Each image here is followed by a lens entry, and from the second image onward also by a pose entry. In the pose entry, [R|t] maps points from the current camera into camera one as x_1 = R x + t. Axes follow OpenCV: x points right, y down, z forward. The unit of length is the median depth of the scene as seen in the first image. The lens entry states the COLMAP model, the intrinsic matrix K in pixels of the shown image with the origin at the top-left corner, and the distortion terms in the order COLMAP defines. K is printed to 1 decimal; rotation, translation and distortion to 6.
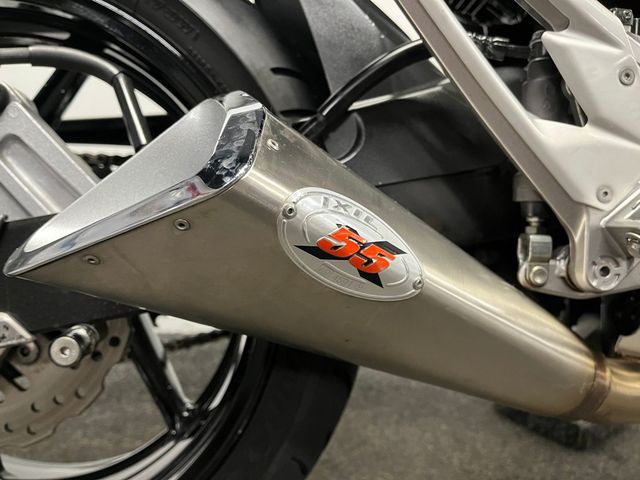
lens RADIAL K [[488.9, 0, 320.0], [0, 488.9, 240.0], [0, 0, 1]] dist [0.074668, -0.089953]
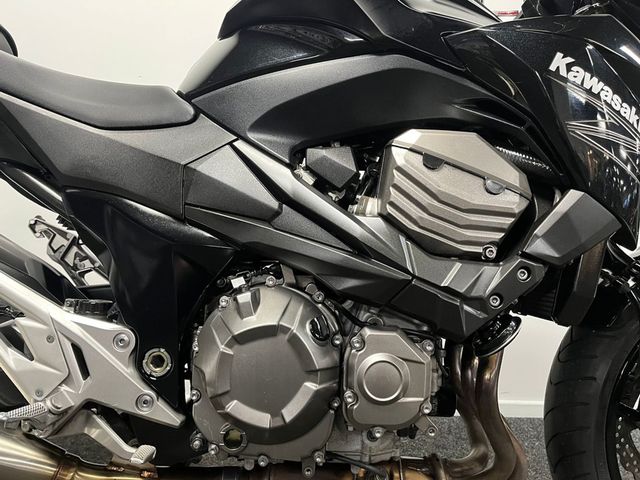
lens RADIAL K [[488.9, 0, 320.0], [0, 488.9, 240.0], [0, 0, 1]] dist [0.074668, -0.089953]
pose [[0.998936, 0.006920, -0.045606, 1.862866], [-0.011191, 0.995503, -0.094065, -0.559138], [0.044750, 0.094475, 0.994521, -1.136843]]
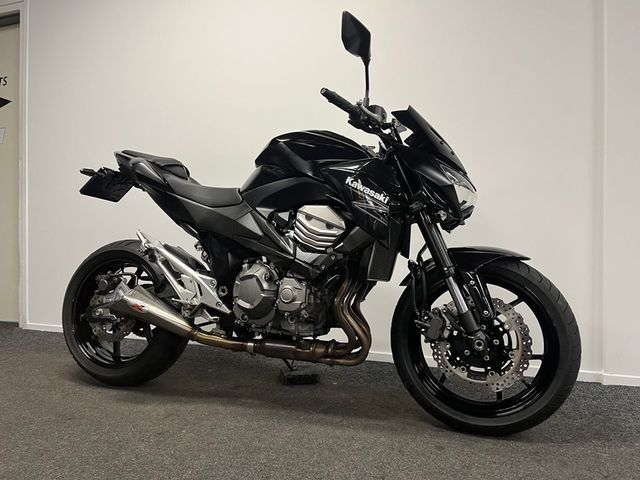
lens RADIAL K [[488.9, 0, 320.0], [0, 488.9, 240.0], [0, 0, 1]] dist [0.074668, -0.089953]
pose [[0.918593, -0.010393, -0.395068, 4.534930], [-0.050458, 0.988389, -0.143324, -0.036464], [0.391970, 0.151591, 0.907403, -4.060246]]
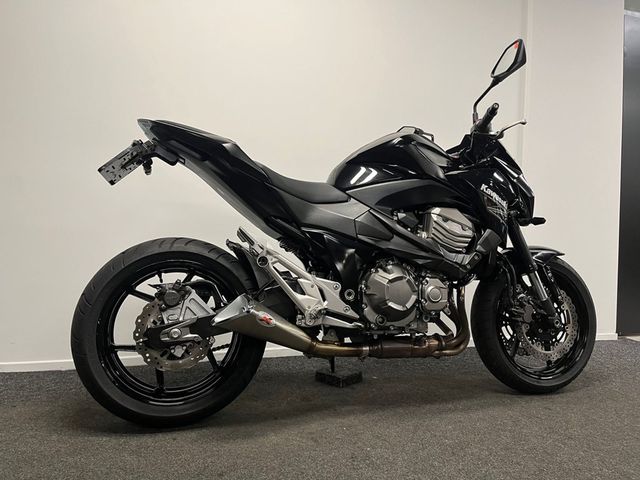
lens RADIAL K [[488.9, 0, 320.0], [0, 488.9, 240.0], [0, 0, 1]] dist [0.074668, -0.089953]
pose [[0.974305, -0.004703, 0.225186, -0.540667], [0.035586, 0.990439, -0.133283, -0.105940], [-0.222406, 0.137872, 0.965156, -4.402837]]
